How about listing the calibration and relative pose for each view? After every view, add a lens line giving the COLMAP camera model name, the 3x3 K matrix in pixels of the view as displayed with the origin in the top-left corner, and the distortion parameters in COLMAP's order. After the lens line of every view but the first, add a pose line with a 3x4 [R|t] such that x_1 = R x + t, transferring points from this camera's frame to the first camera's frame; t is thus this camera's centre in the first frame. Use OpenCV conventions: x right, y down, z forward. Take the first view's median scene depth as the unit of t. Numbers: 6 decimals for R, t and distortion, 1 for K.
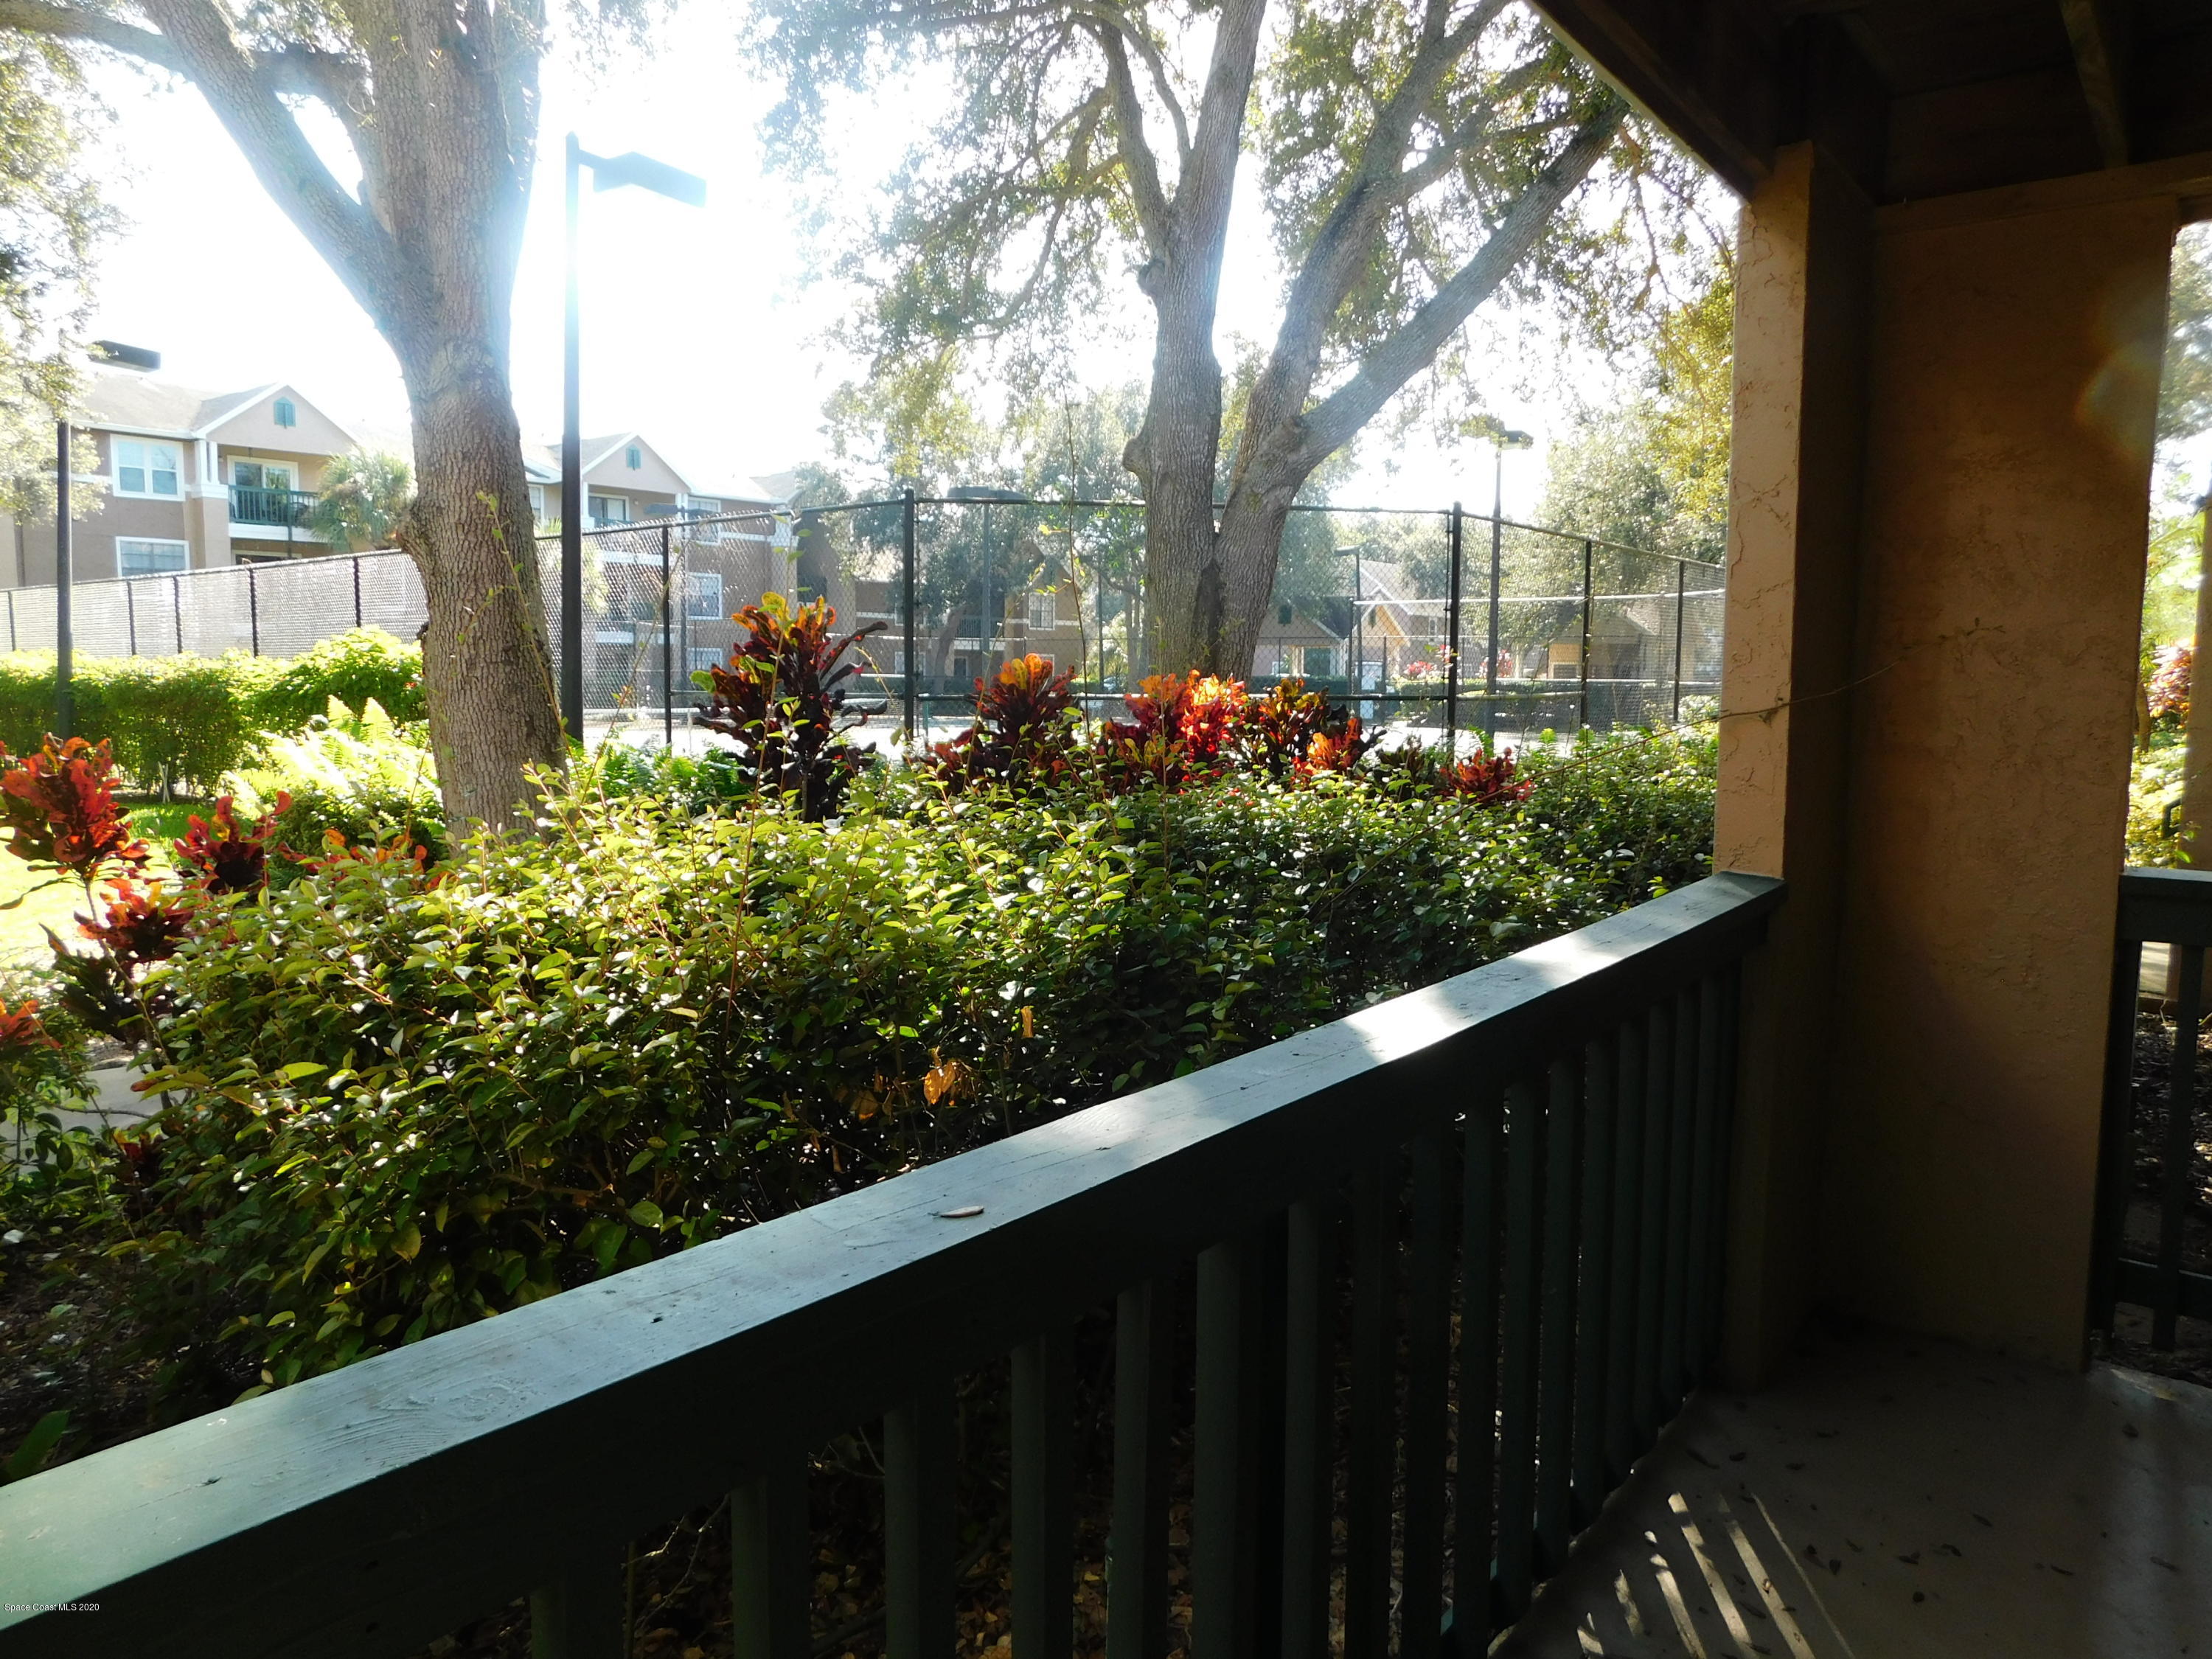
lens RADIAL K [[1457.7, 0, 1106.0], [0, 1457.7, 829.5], [0, 0, 1]] dist [-0.071931, 0.063756]
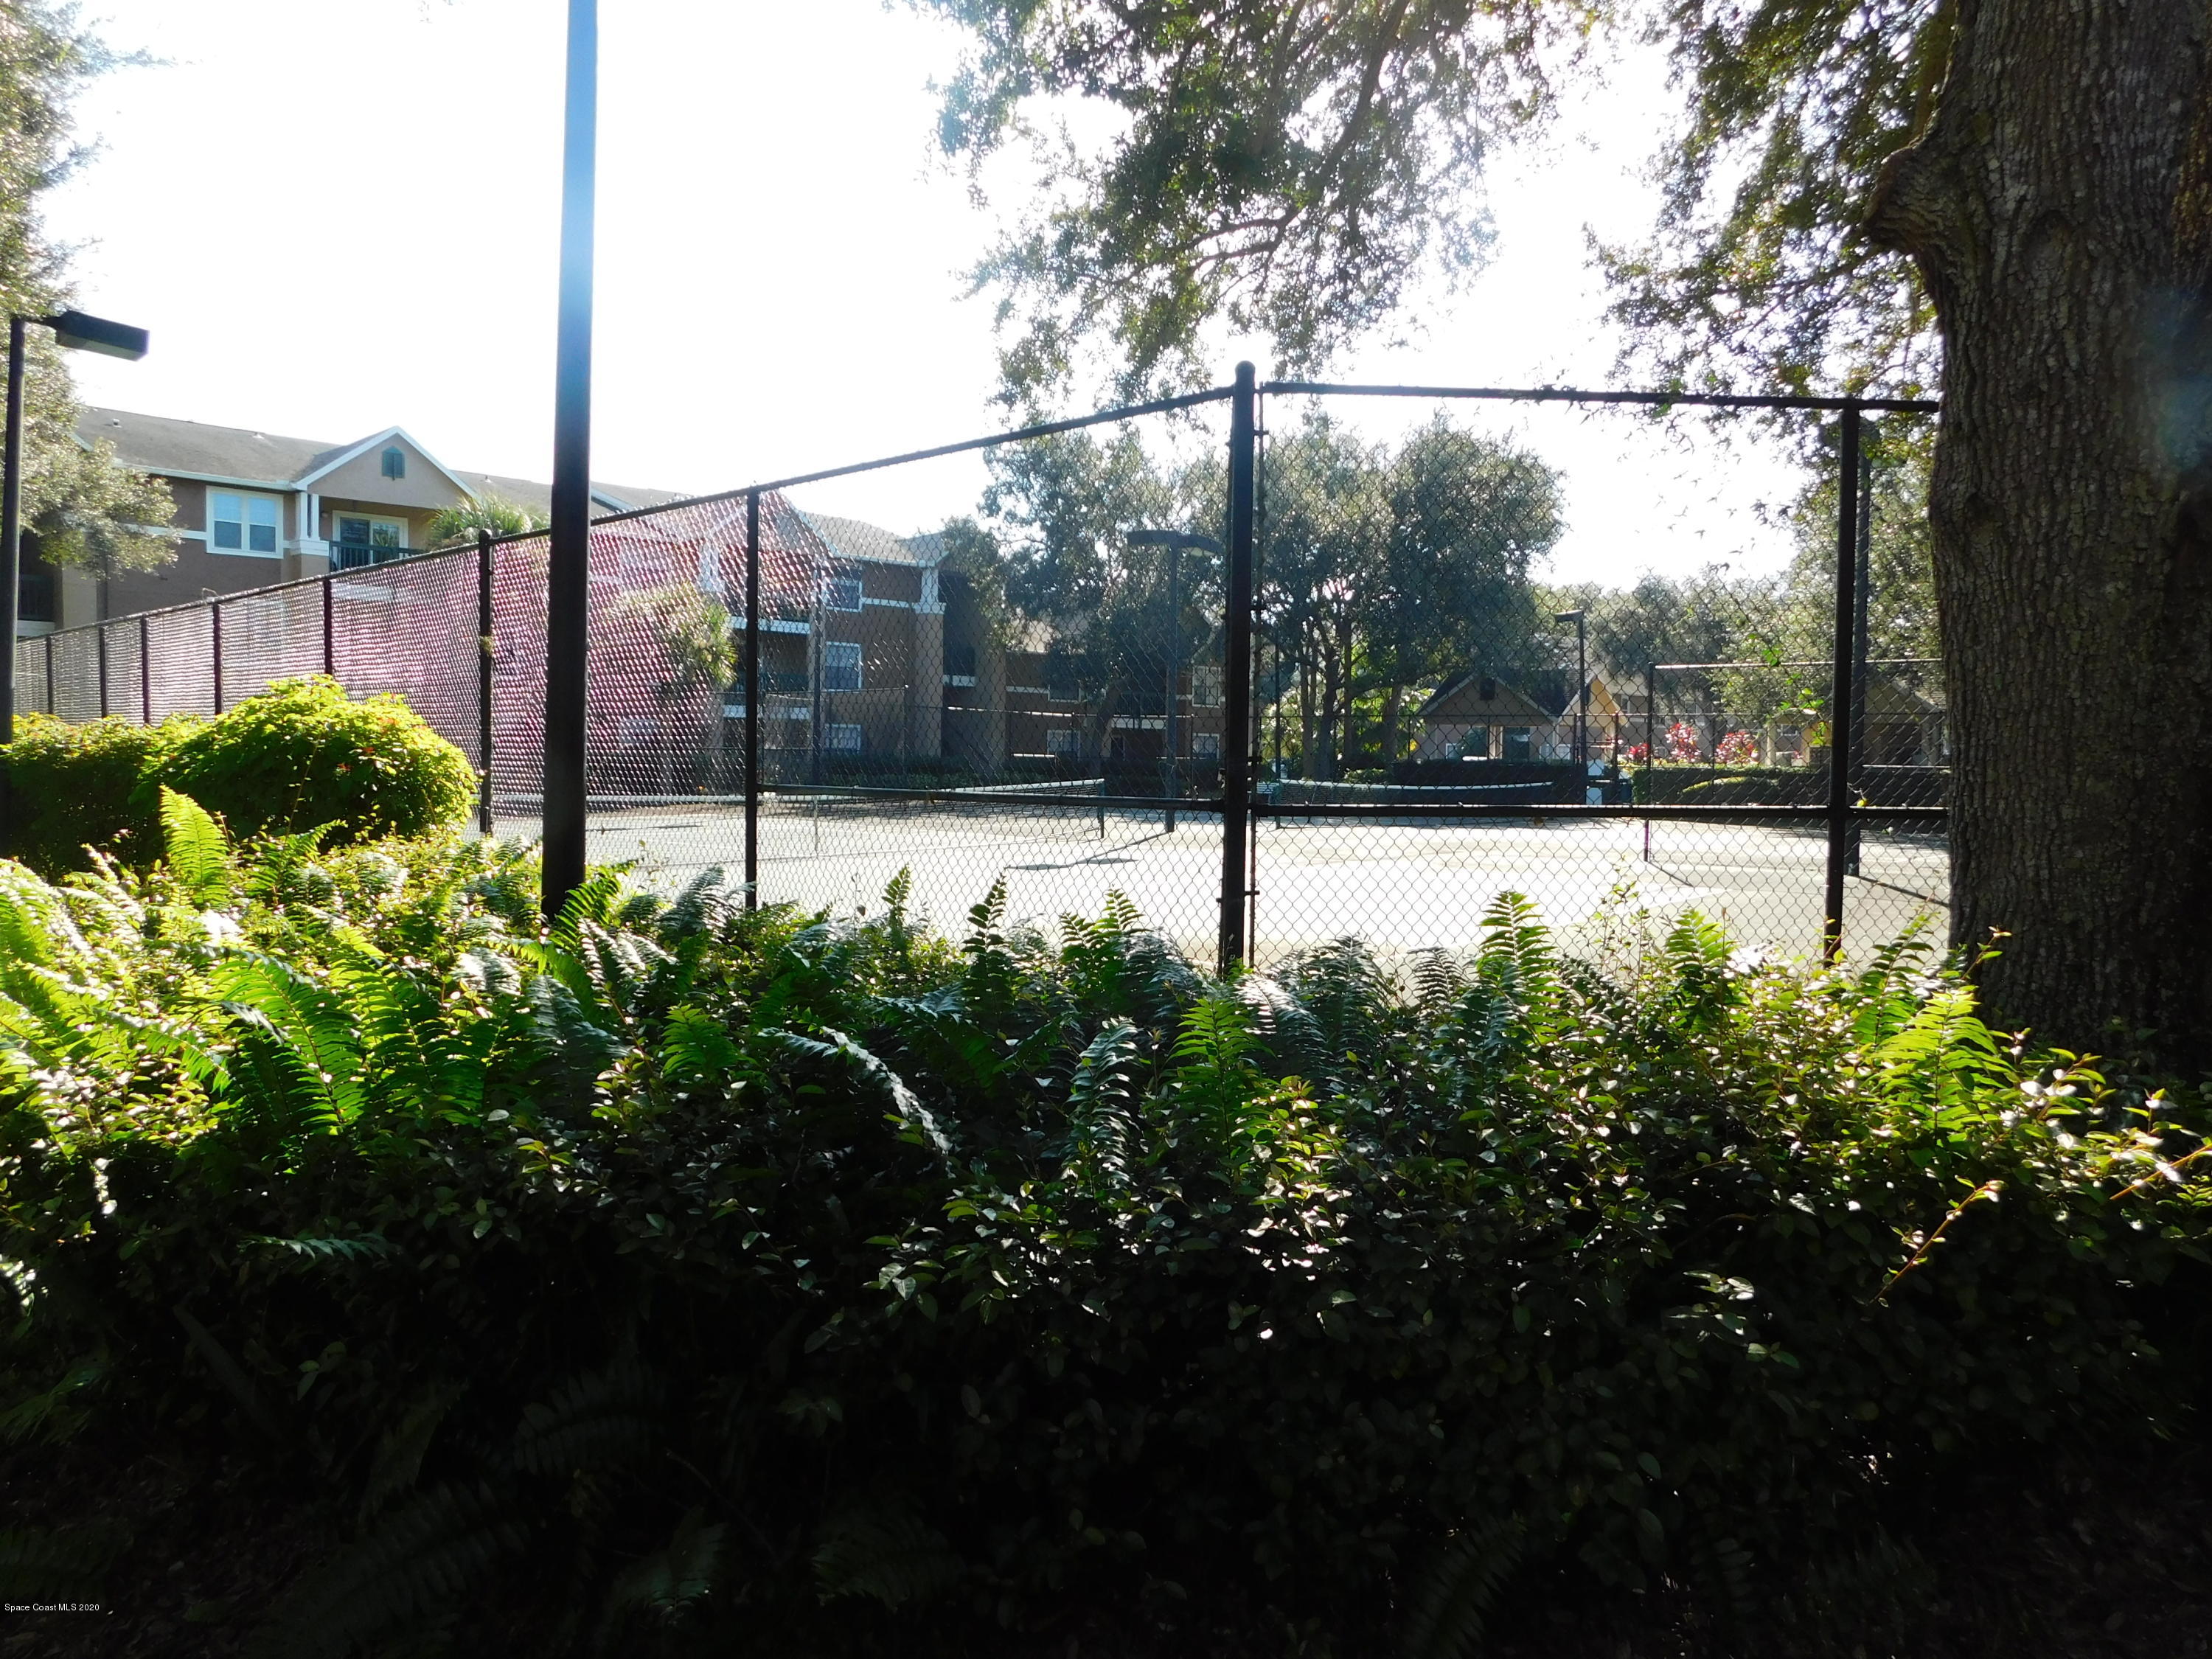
lens RADIAL K [[1457.7, 0, 1106.0], [0, 1457.7, 829.5], [0, 0, 1]] dist [-0.071931, 0.063756]
pose [[0.995863, 0.010473, -0.090257, -0.037118], [-0.015532, 0.998336, -0.055535, -0.014637], [0.089525, 0.056707, 0.994369, 0.144986]]
